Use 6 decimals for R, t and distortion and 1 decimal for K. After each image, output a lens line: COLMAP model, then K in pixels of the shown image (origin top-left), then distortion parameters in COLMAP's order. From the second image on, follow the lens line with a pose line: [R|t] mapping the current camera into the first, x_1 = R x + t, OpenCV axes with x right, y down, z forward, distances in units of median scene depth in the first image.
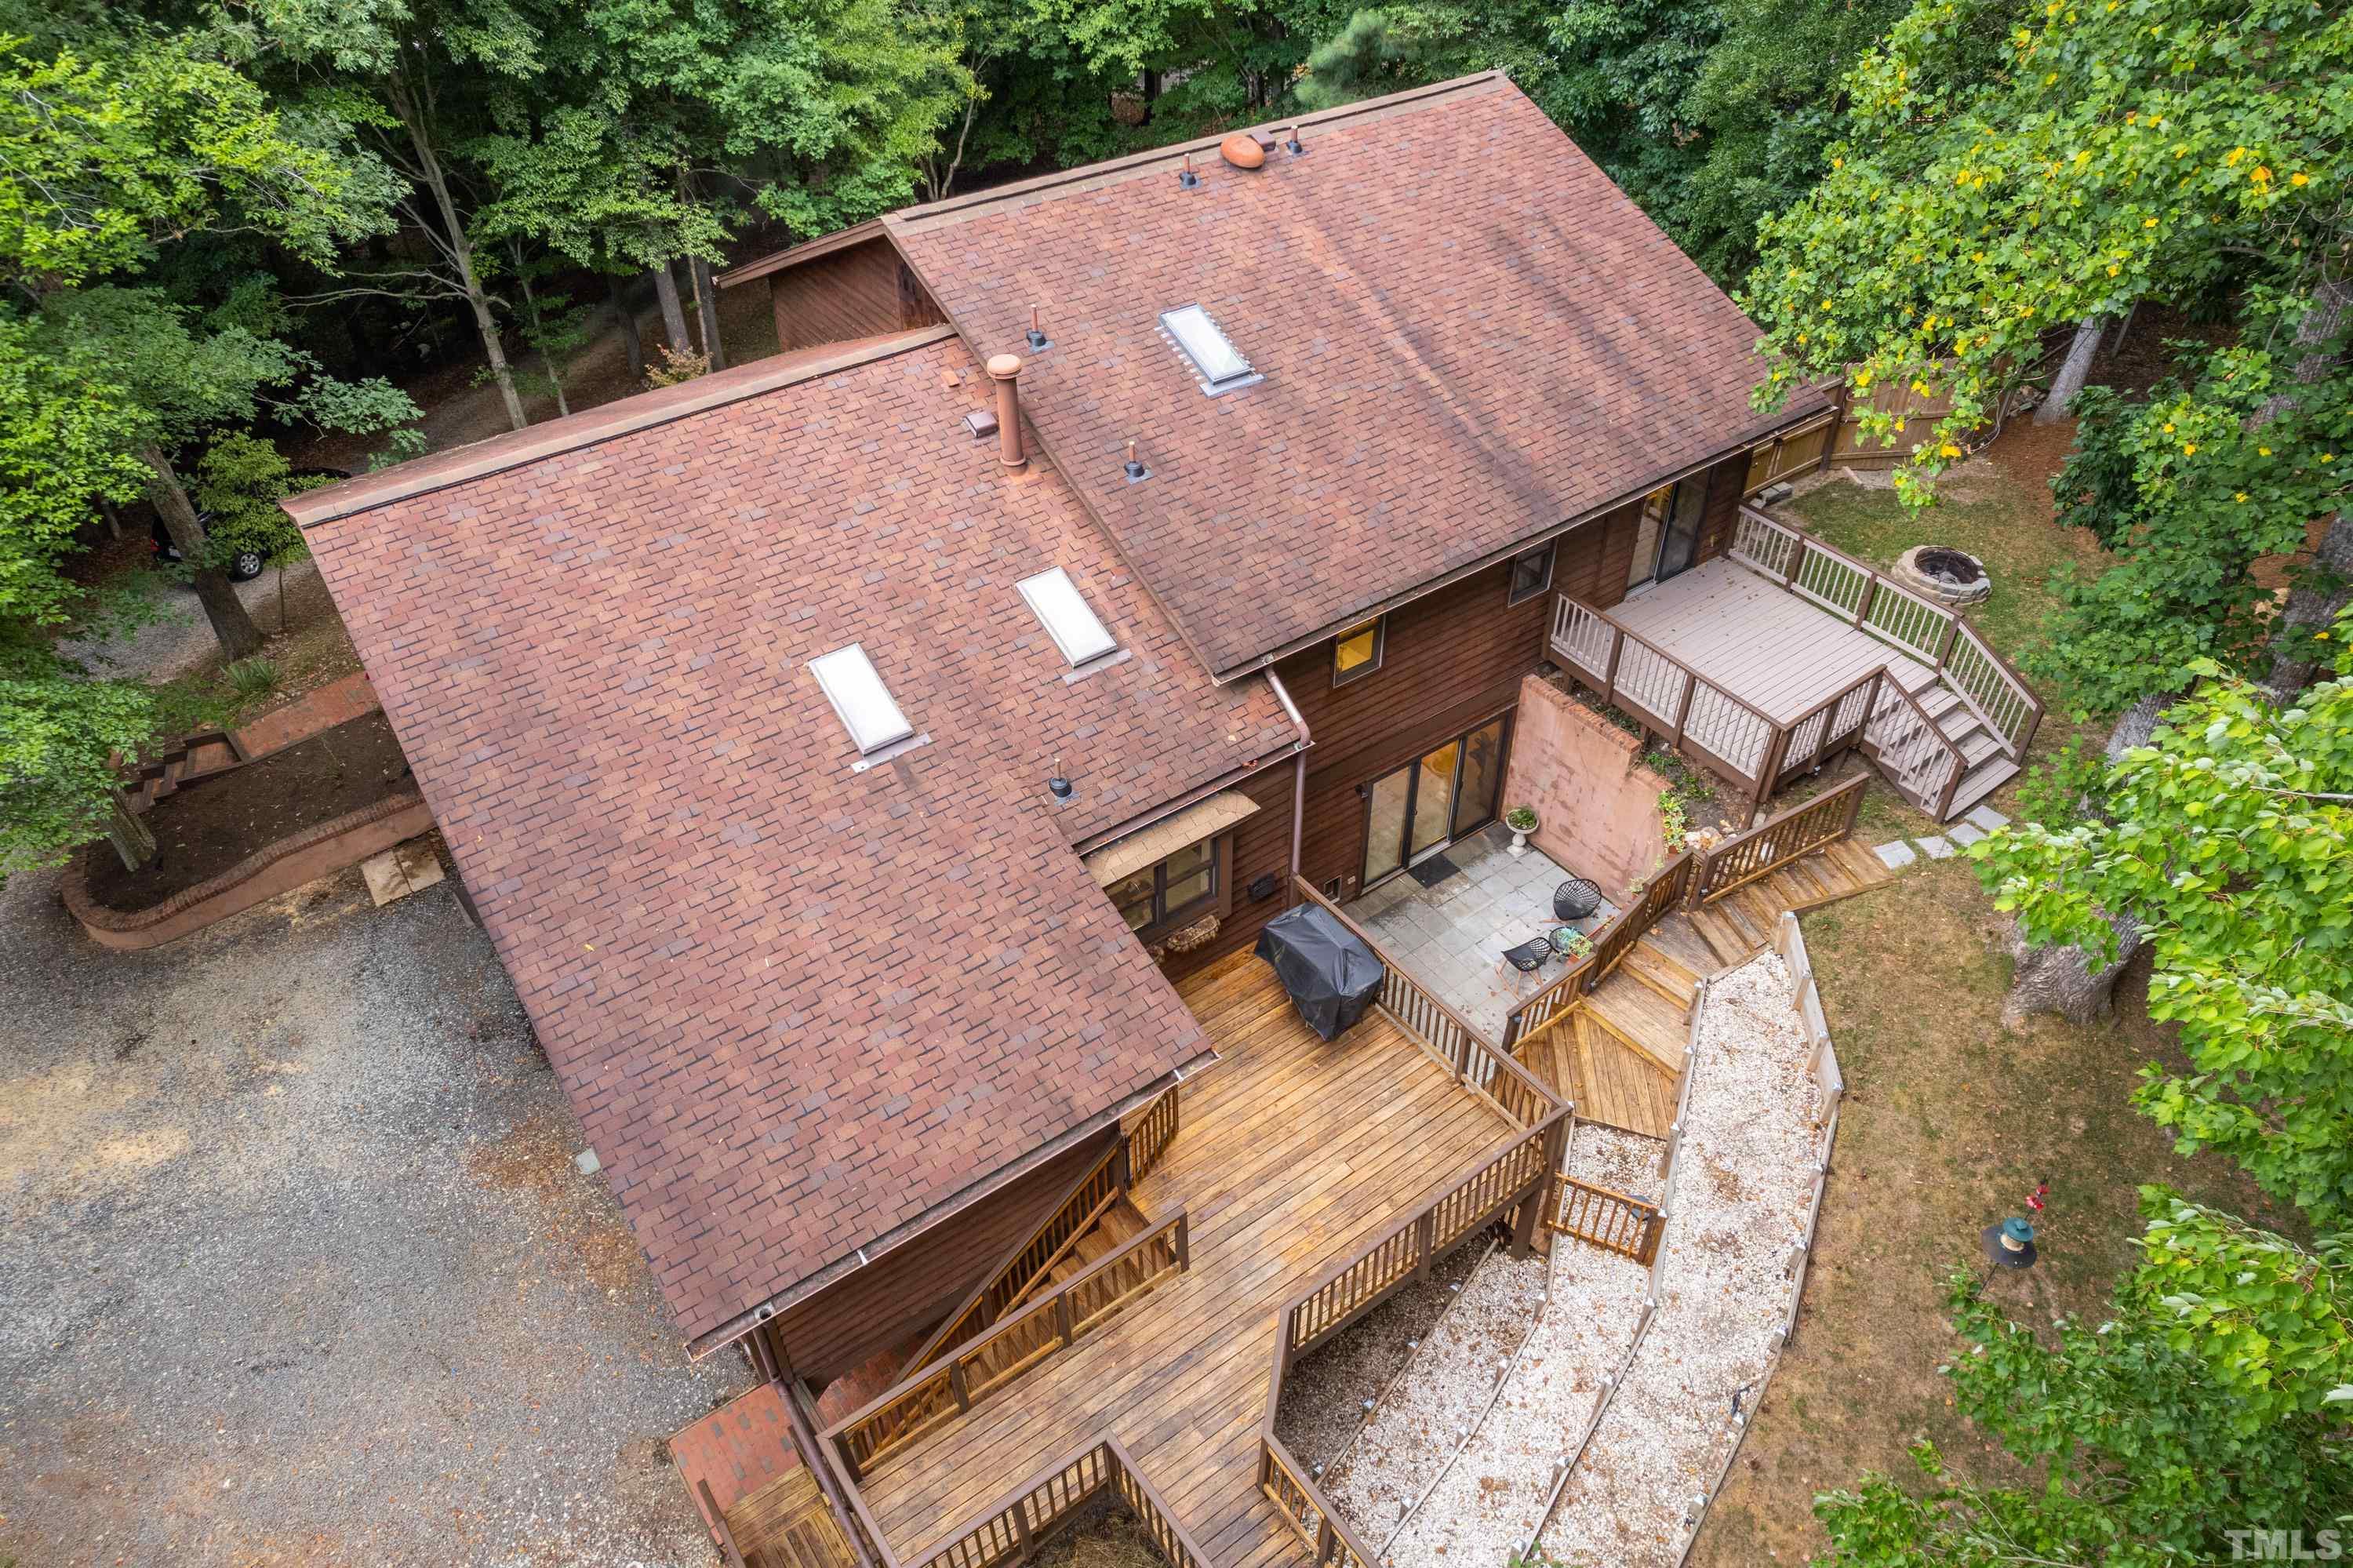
lens RADIAL K [[1501.7, 0, 1172.6], [0, 1501.7, 781.3], [0, 0, 1]] dist [-0.052130, 0.003443]
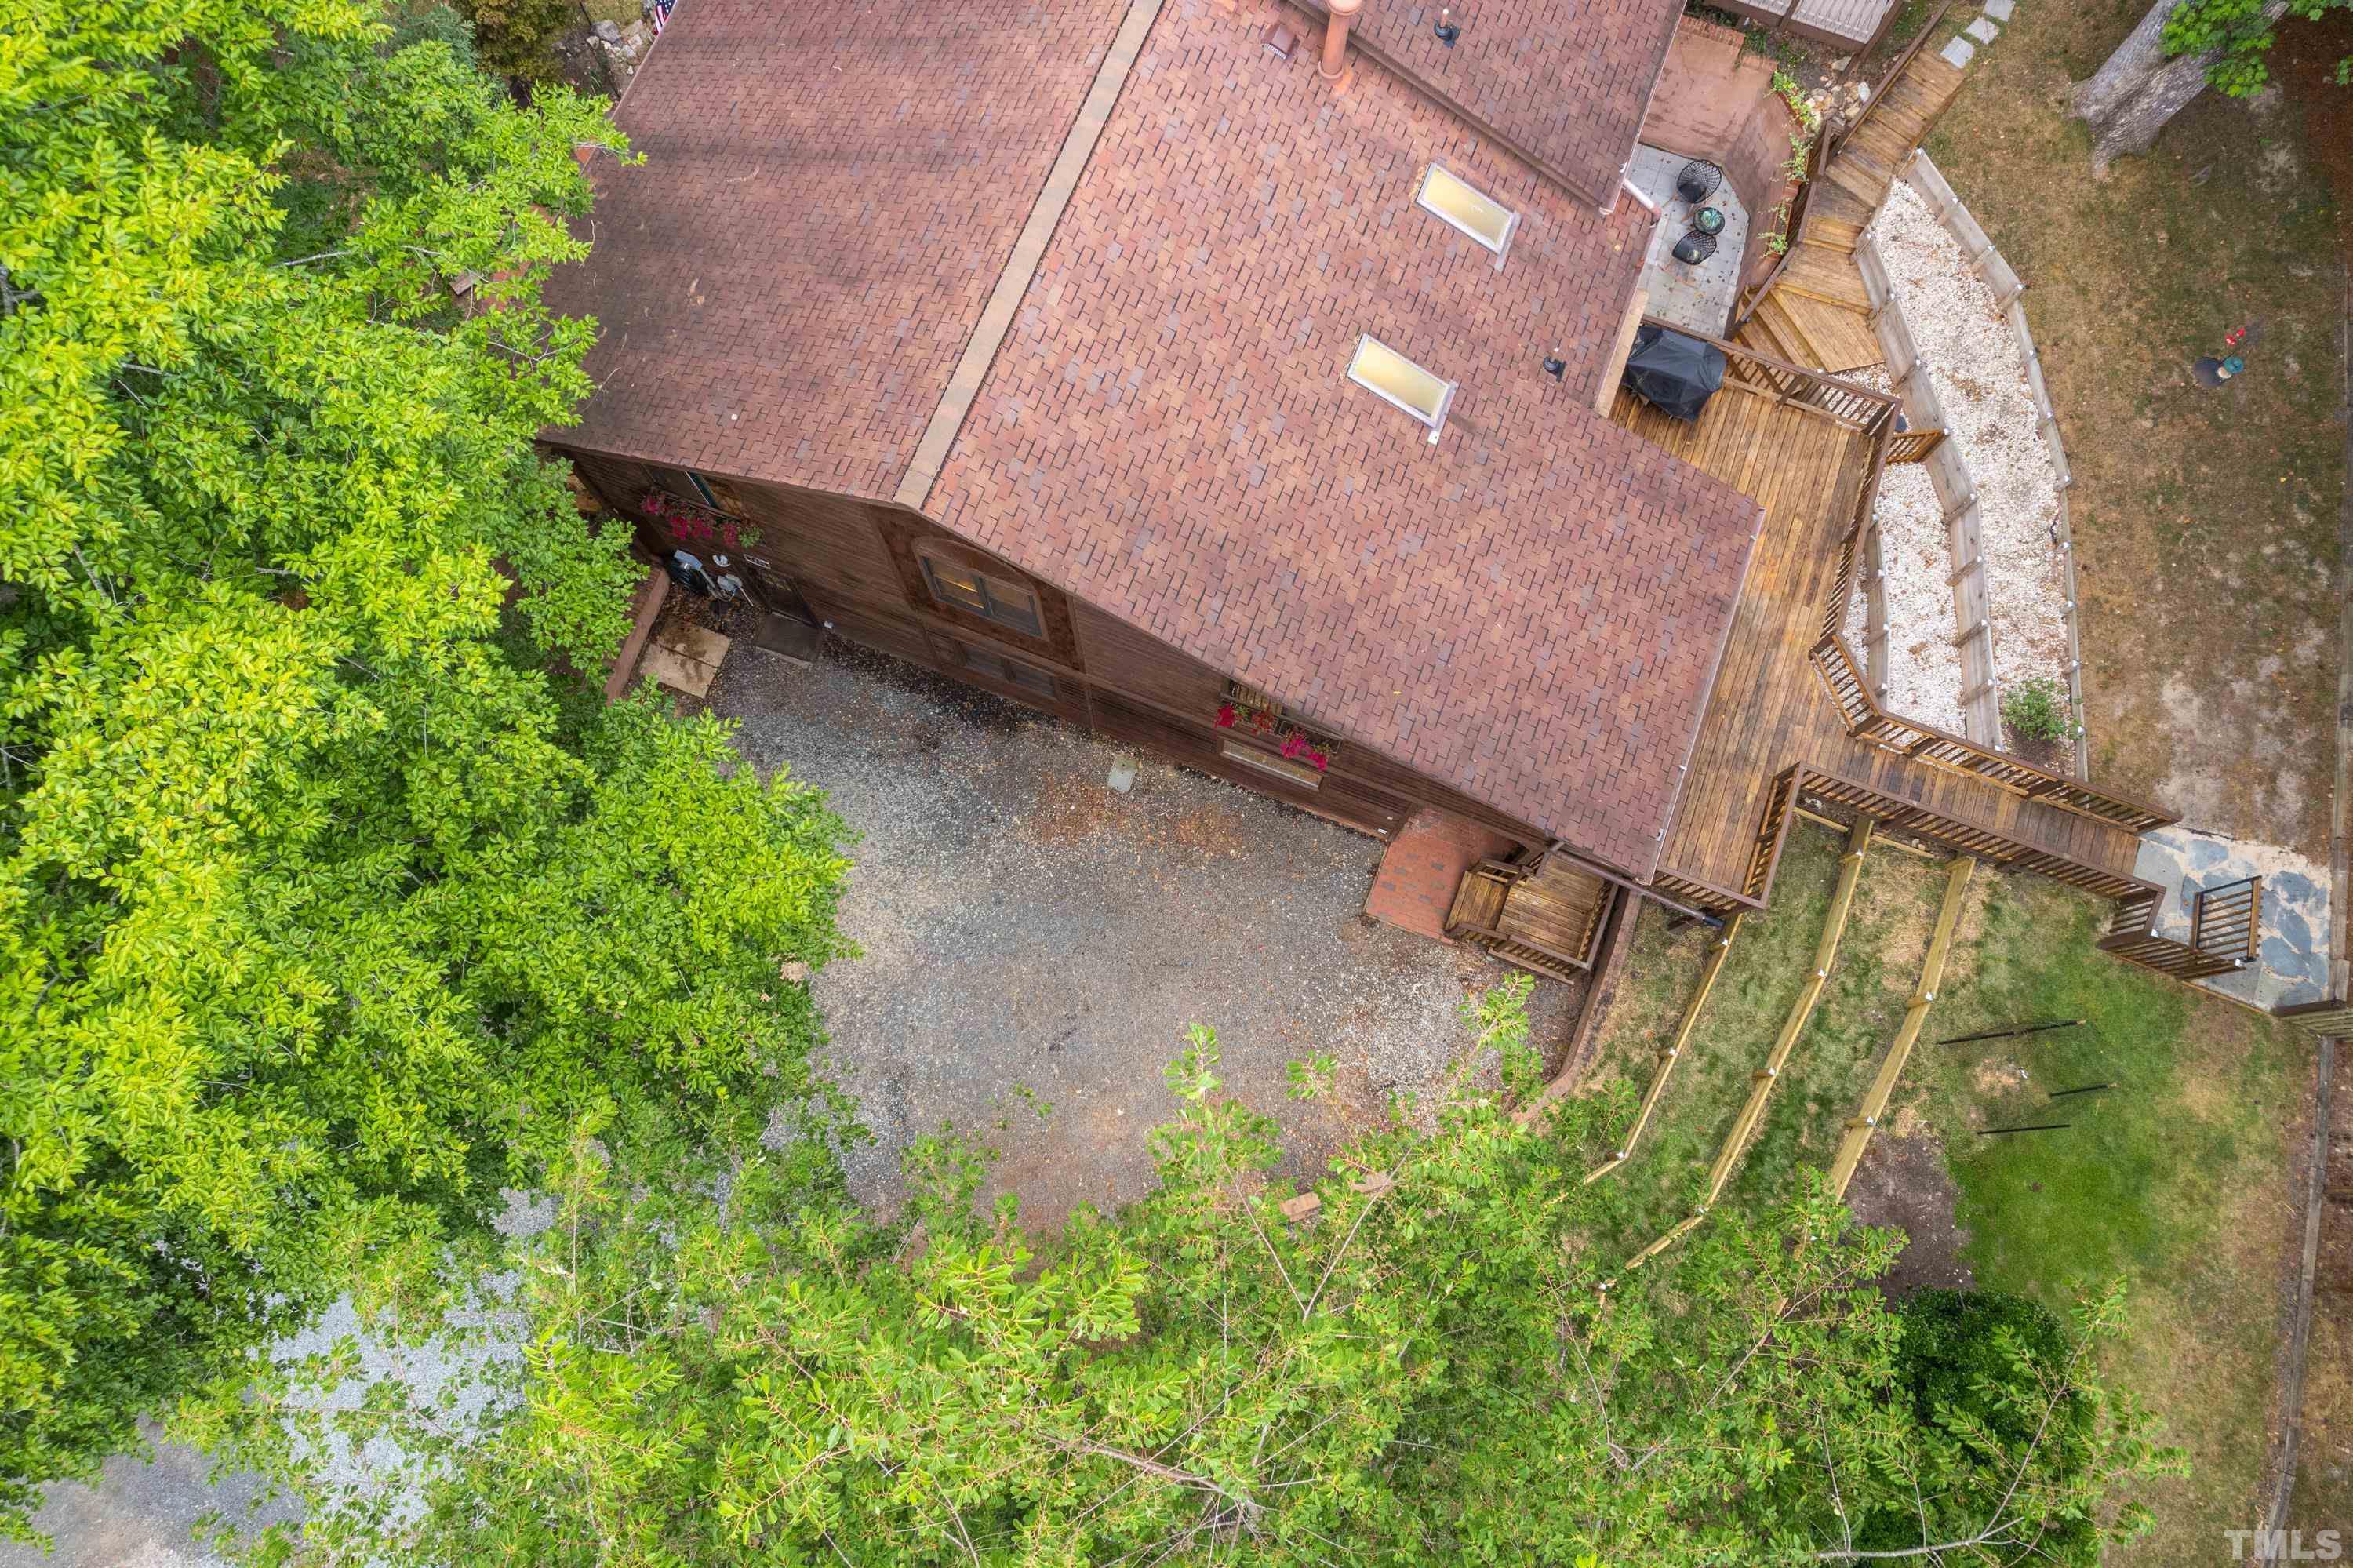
lens RADIAL K [[1504.5, 0, 1174.2], [0, 1504.5, 781.7], [0, 0, 1]] dist [-0.077834, 0.069300]
pose [[0.836811, -0.526983, 0.148444, -0.668998], [0.343814, 0.716821, 0.606596, -0.574839], [-0.426074, -0.456569, 0.781028, 0.048985]]
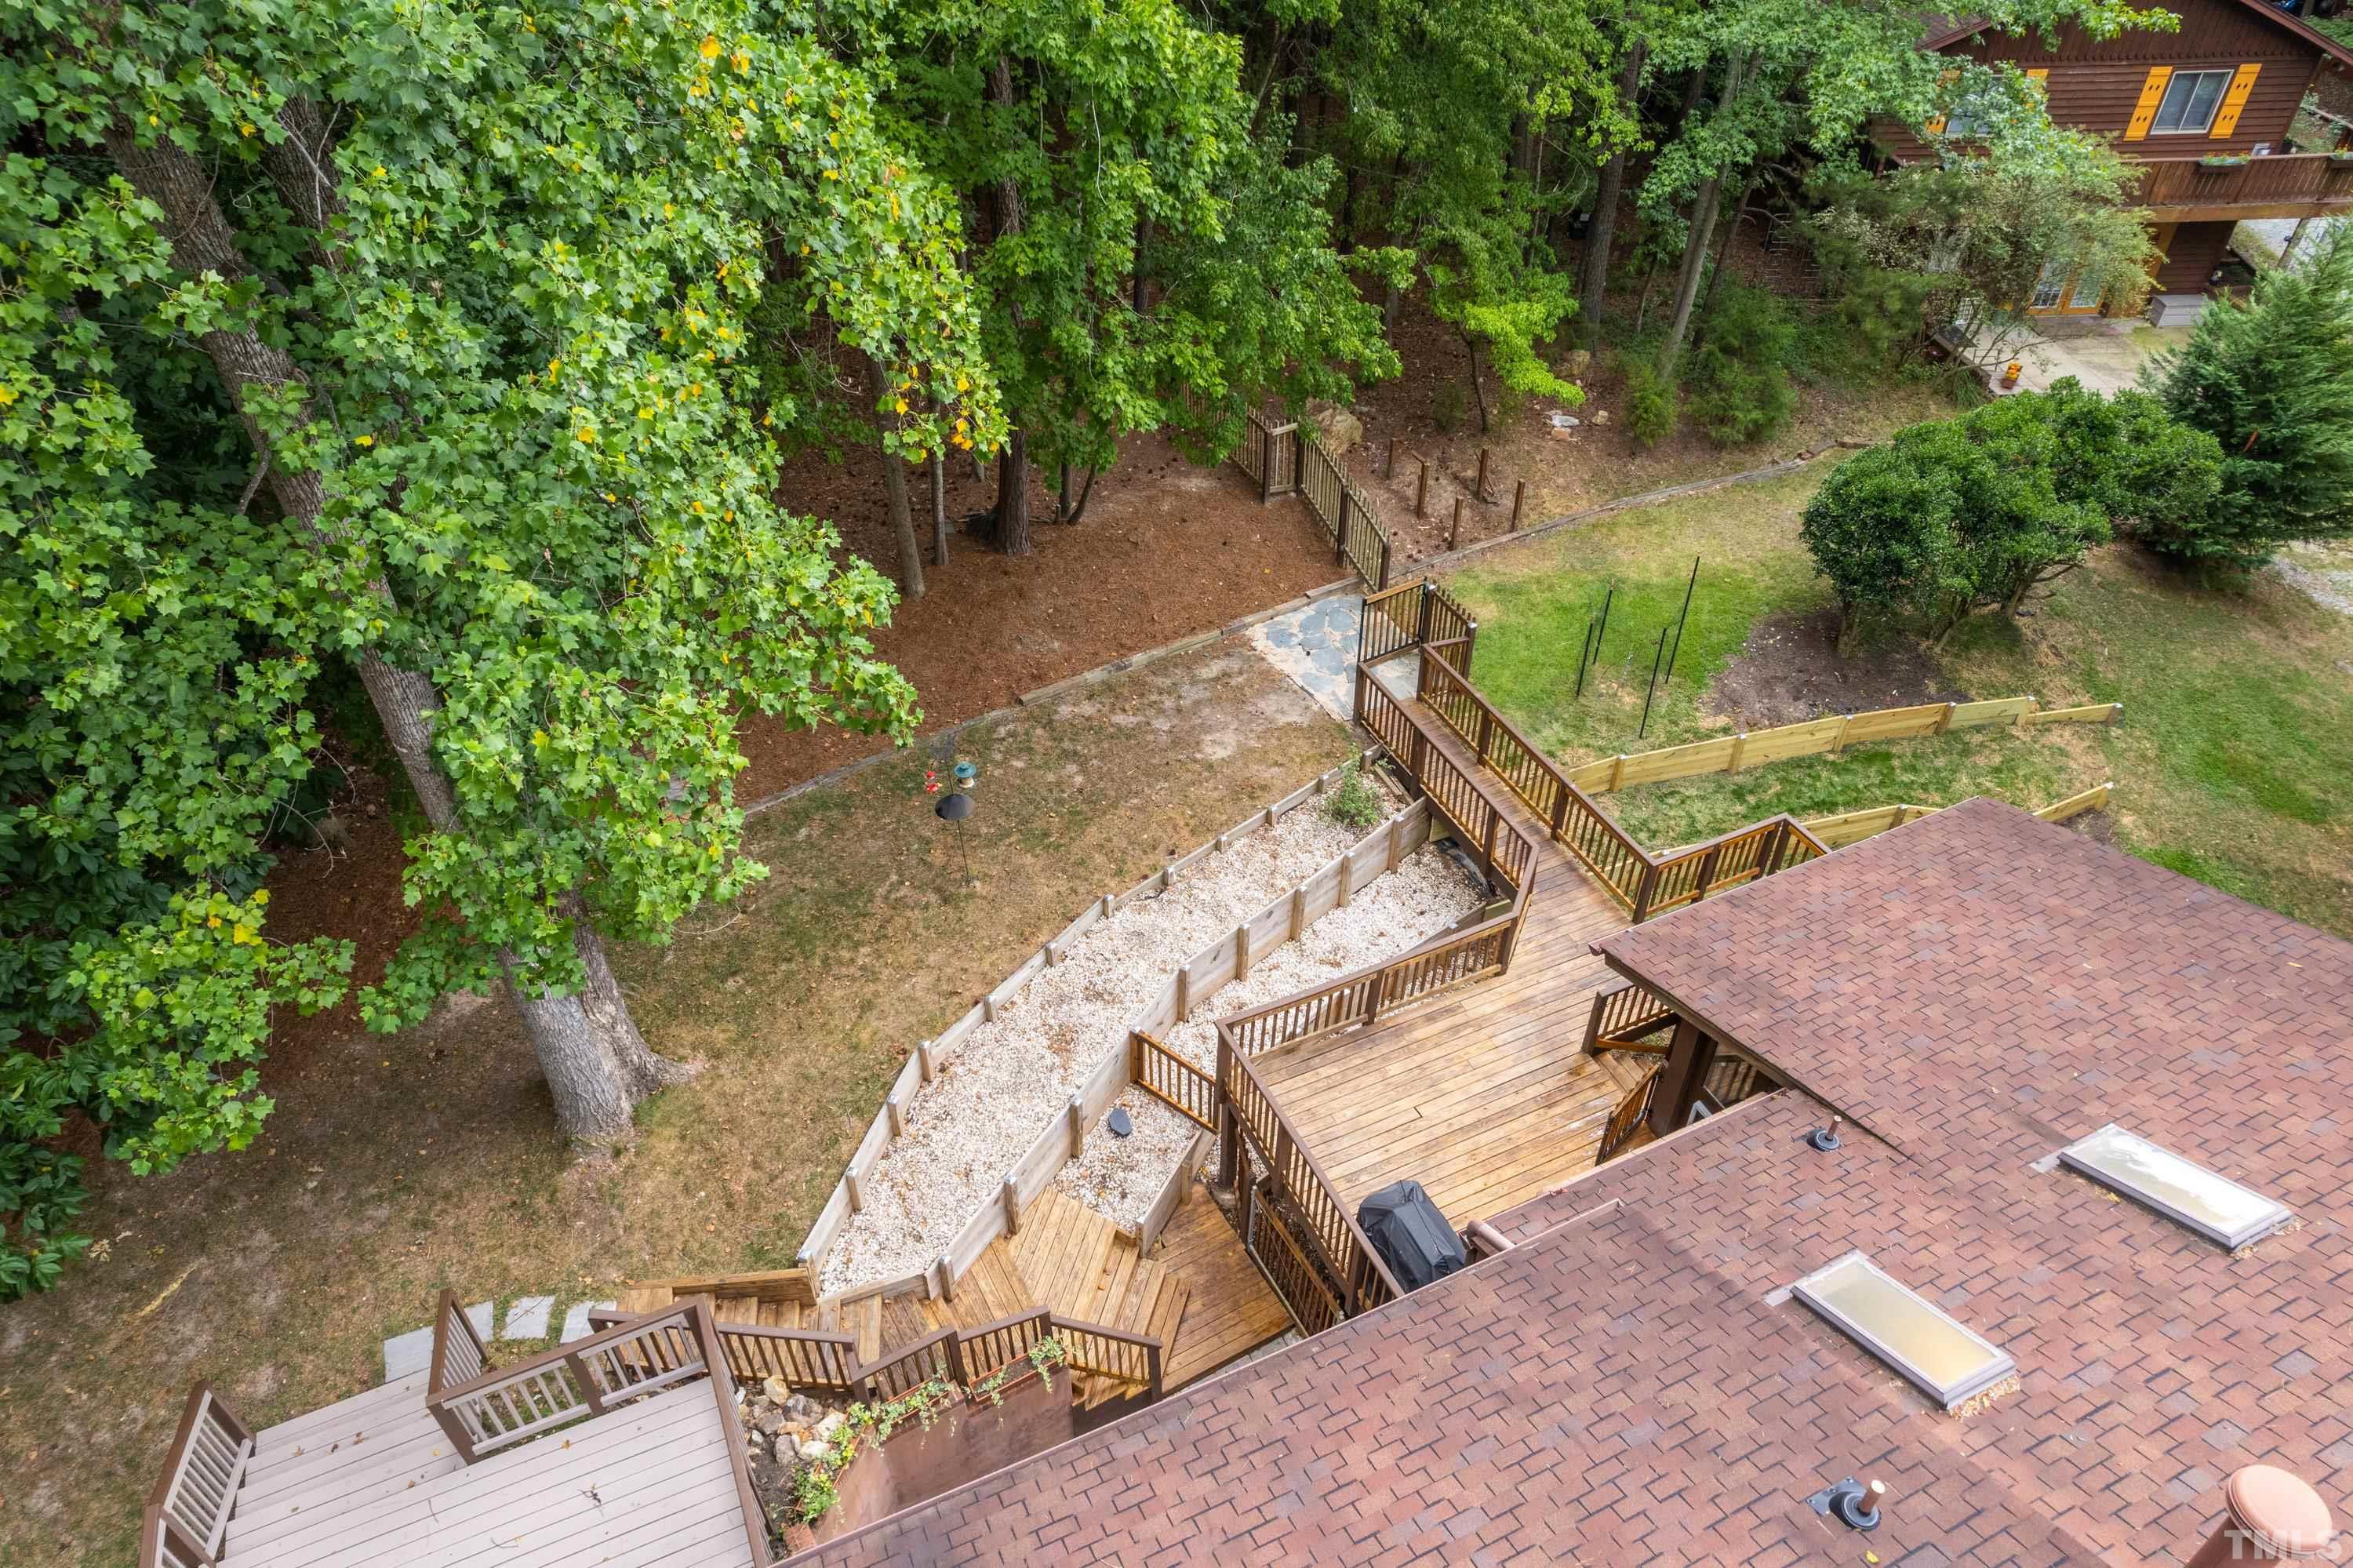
lens RADIAL K [[1504.5, 0, 1174.2], [0, 1504.5, 781.7], [0, 0, 1]] dist [-0.077834, 0.069300]
pose [[-0.981219, -0.105668, 0.161381, 0.141040], [0.139887, 0.186259, 0.972491, -0.783997], [-0.132820, 0.976802, -0.167979, 0.979535]]
